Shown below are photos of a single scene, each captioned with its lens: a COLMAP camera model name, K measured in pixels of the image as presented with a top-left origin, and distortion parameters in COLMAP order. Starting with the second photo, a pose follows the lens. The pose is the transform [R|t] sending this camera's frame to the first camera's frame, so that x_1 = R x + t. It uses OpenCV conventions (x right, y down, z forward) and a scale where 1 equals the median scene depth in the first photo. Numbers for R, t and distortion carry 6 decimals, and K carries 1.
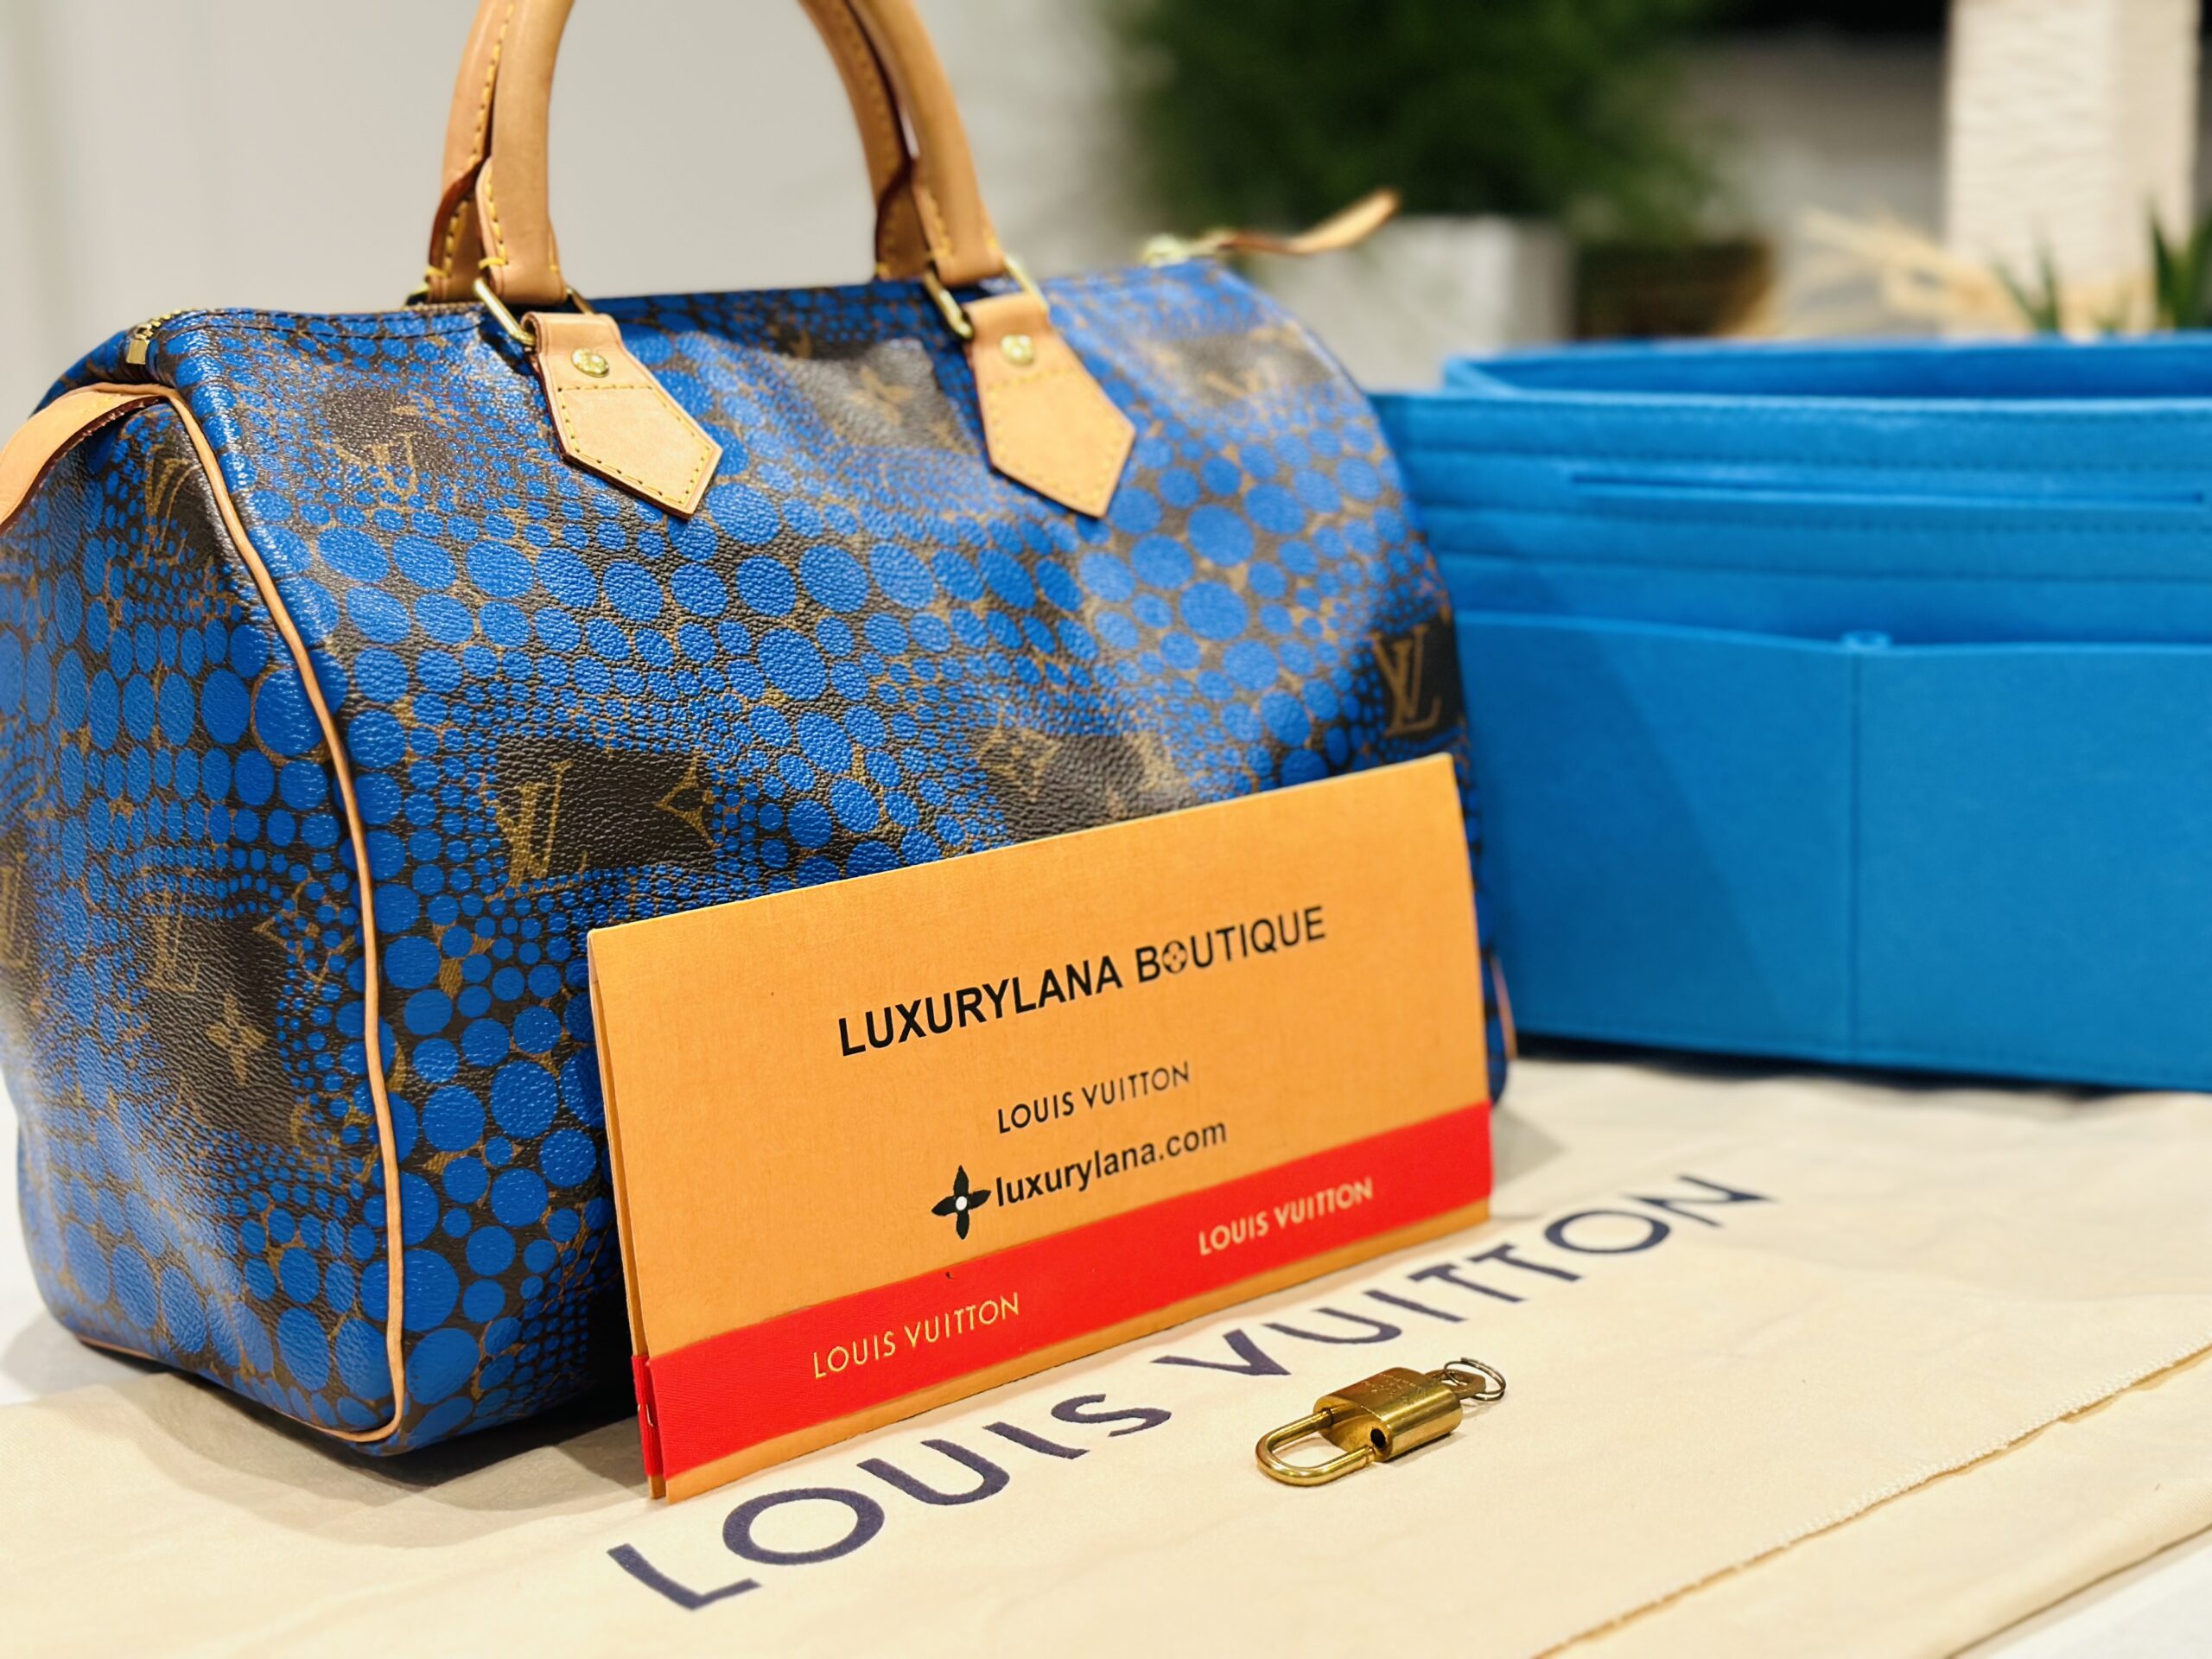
lens RADIAL K [[3126.8, 0, 1116.8], [0, 3126.8, 828.6], [0, 0, 1]] dist [0.129878, 0.000000]
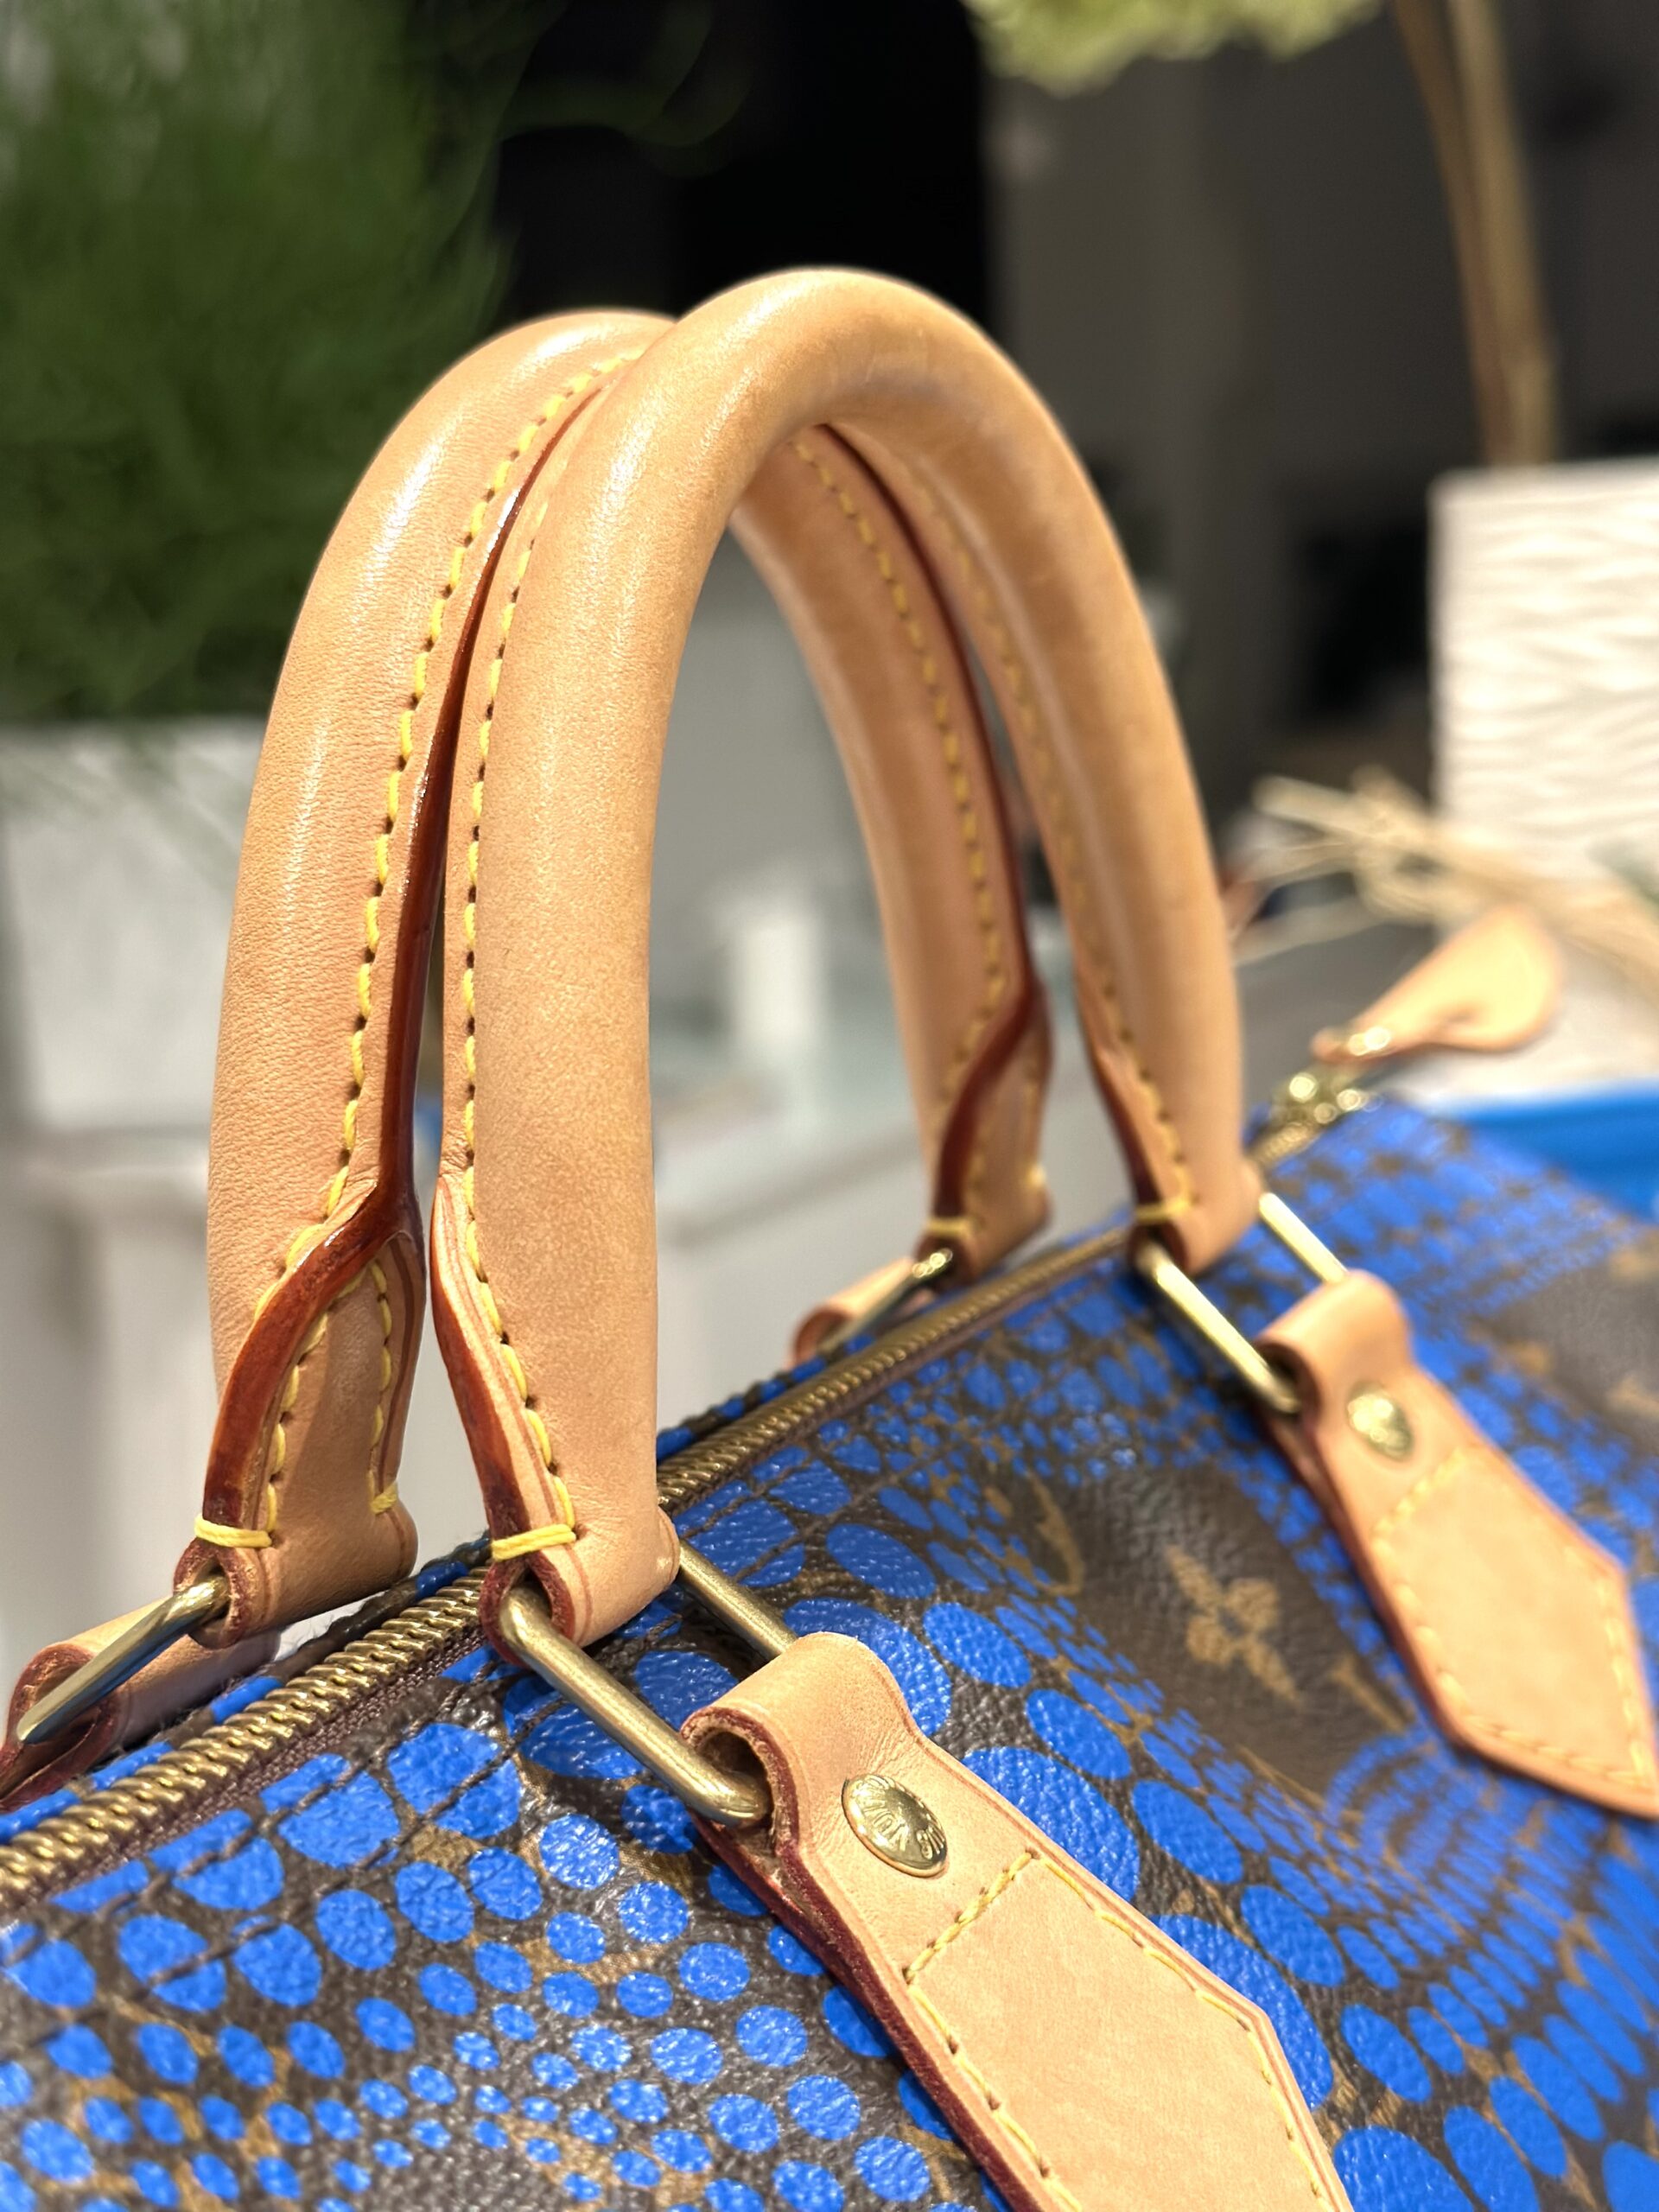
lens RADIAL K [[3126.8, 0, 825.8], [0, 3126.8, 1110.1], [0, 0, 1]] dist [0.129878, 0.000000]
pose [[0.921216, -0.087432, 0.379099, -0.323919], [0.103715, 0.994348, -0.022702, -0.239352], [-0.374971, 0.060232, 0.925078, 0.786179]]
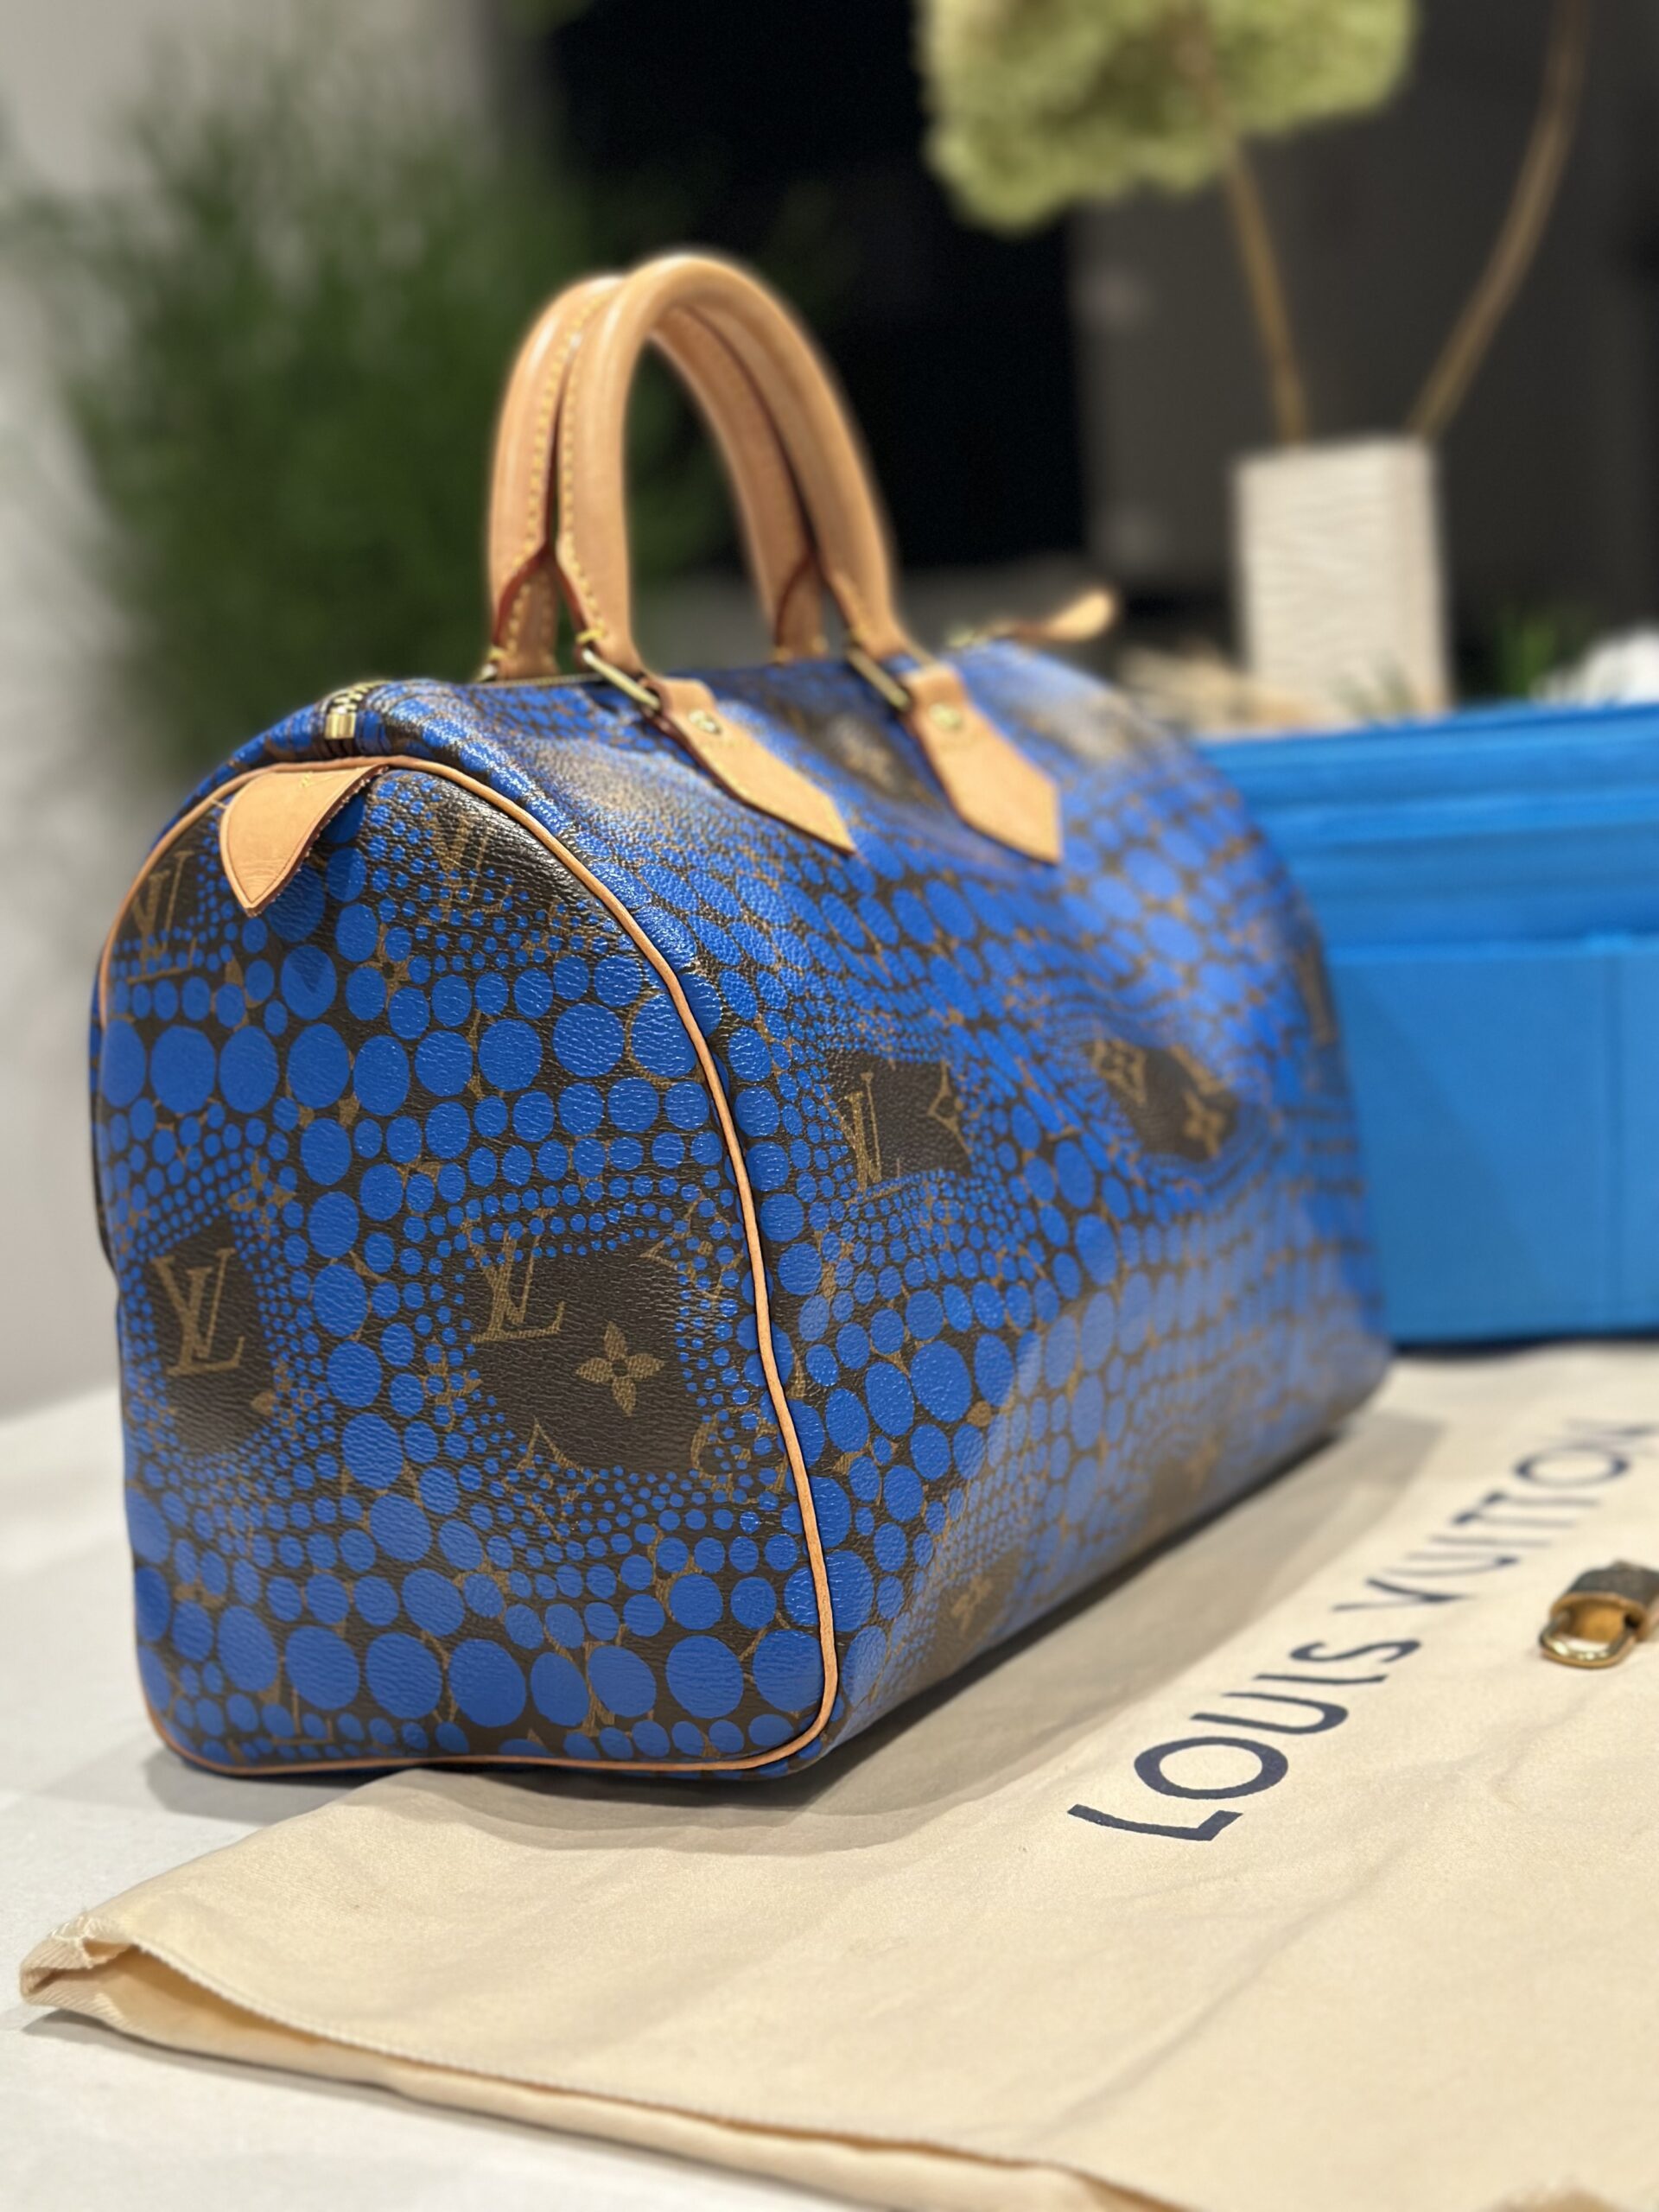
lens RADIAL K [[3126.8, 0, 813.4], [0, 3126.8, 1103.2], [0, 0, 1]] dist [0.129878, 0.000000]
pose [[0.940766, -0.092522, 0.326189, -0.539796], [0.124538, 0.989094, -0.078629, 0.068689], [-0.315357, 0.114594, 0.942029, 0.035528]]
